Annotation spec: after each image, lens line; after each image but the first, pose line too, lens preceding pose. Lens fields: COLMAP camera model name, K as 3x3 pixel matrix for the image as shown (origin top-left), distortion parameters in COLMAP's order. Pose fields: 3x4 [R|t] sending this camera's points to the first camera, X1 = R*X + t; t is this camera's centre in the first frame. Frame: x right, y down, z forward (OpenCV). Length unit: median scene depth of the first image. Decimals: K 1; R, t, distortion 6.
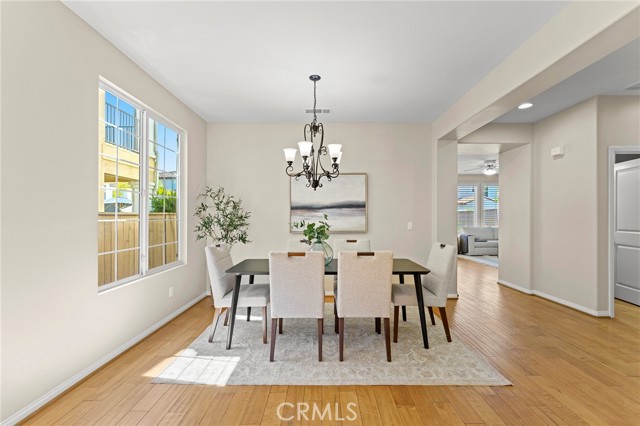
lens RADIAL K [[275.2, 0, 321.7], [0, 275.2, 216.5], [0, 0, 1]] dist [0.007901, -0.002769]
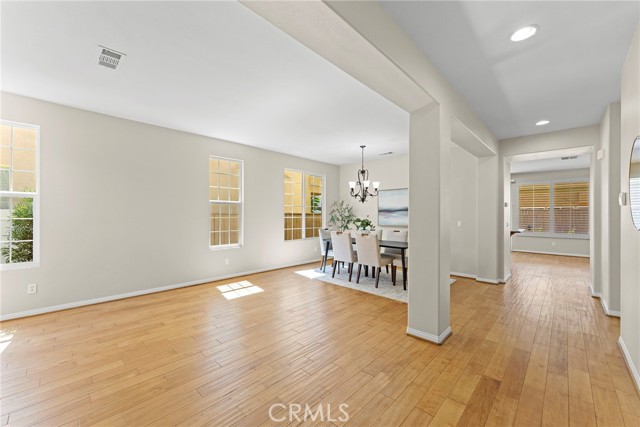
lens RADIAL K [[259.2, 0, 319.3], [0, 259.2, 213.9], [0, 0, 1]] dist [0.006929, -0.000335]
pose [[0.723554, 0.004184, -0.690255, 1.026401], [-0.001872, 0.999990, 0.004099, -0.026153], [0.690265, -0.001674, 0.723555, -0.555547]]
